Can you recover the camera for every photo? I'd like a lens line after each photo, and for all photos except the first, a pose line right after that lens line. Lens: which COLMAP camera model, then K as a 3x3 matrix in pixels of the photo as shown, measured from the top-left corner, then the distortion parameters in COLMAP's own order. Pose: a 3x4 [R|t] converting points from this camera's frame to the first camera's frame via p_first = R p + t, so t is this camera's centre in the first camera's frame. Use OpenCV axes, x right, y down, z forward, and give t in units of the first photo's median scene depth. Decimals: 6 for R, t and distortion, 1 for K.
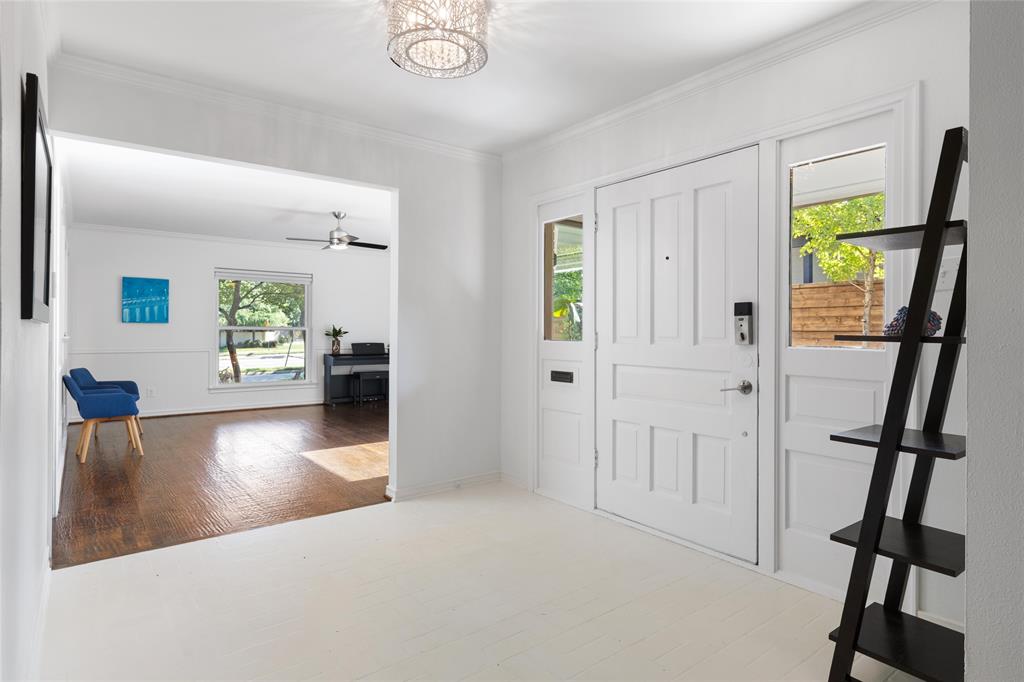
lens RADIAL K [[563.8, 0, 512.0], [0, 563.8, 341.0], [0, 0, 1]] dist [0.001413, 0.000238]
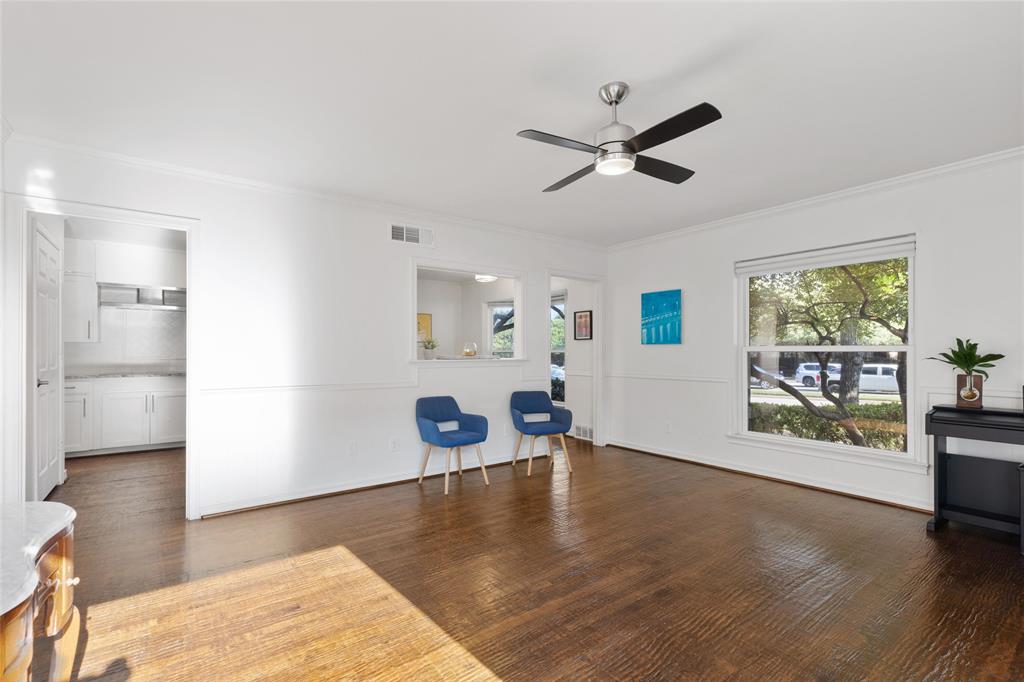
lens RADIAL K [[469.7, 0, 512.0], [0, 469.7, 341.0], [0, 0, 1]] dist [0.001093, 0.000053]
pose [[-0.039141, -0.023857, -0.998949, 0.063675], [-0.009973, 0.999674, -0.023483, -0.018024], [0.999184, 0.009043, -0.039366, 0.799376]]
